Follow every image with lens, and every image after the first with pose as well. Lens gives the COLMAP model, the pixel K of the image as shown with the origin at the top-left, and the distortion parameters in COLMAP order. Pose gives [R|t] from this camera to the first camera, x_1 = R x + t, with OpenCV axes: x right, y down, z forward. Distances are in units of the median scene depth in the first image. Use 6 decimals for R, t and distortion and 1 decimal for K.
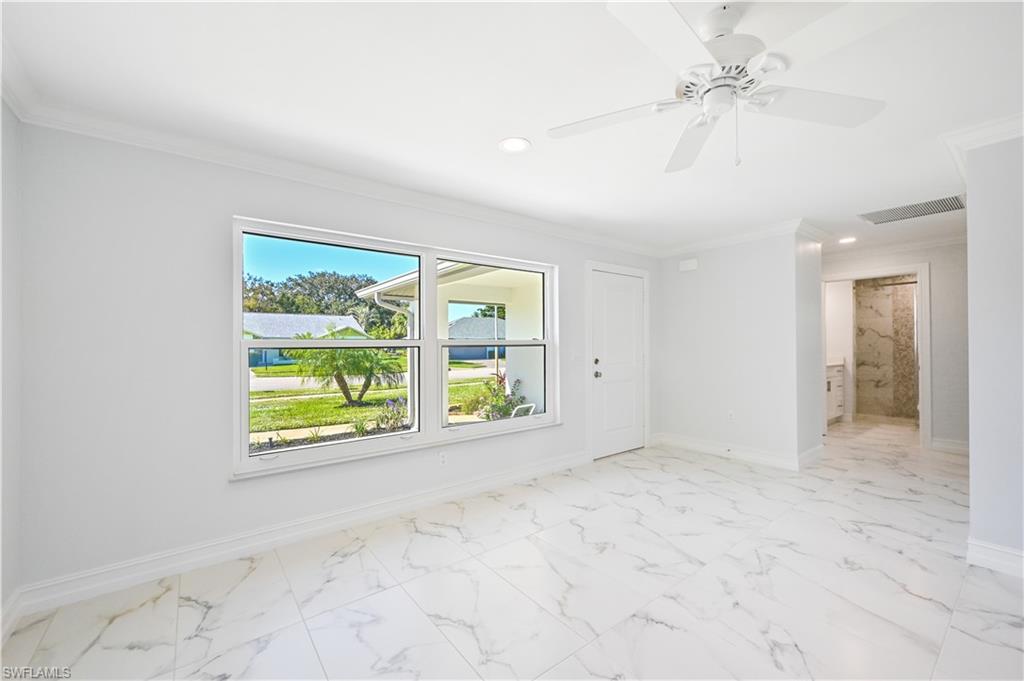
lens RADIAL K [[414.7, 0, 514.1], [0, 414.7, 343.7], [0, 0, 1]] dist [0.000489, -0.000028]
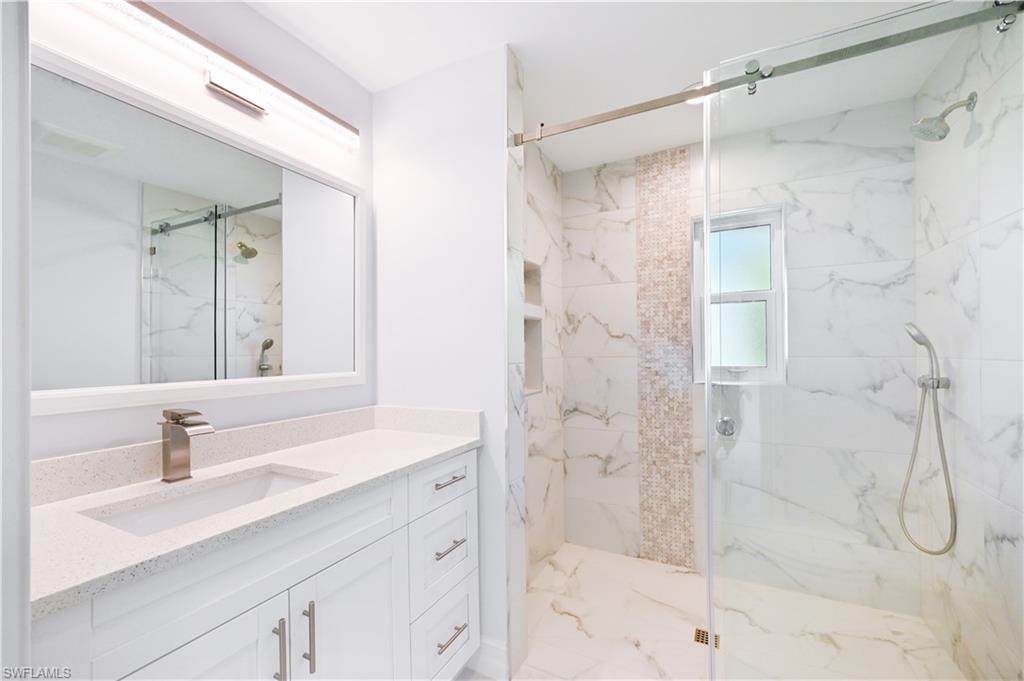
lens RADIAL K [[414.7, 0, 513.5], [0, 414.7, 344.7], [0, 0, 1]] dist [0.000489, -0.000028]
pose [[0.911247, 0.002029, 0.411854, 0.665252], [-0.000489, 0.999992, -0.003843, -0.008888], [-0.411859, 0.003301, 0.911242, 0.715185]]
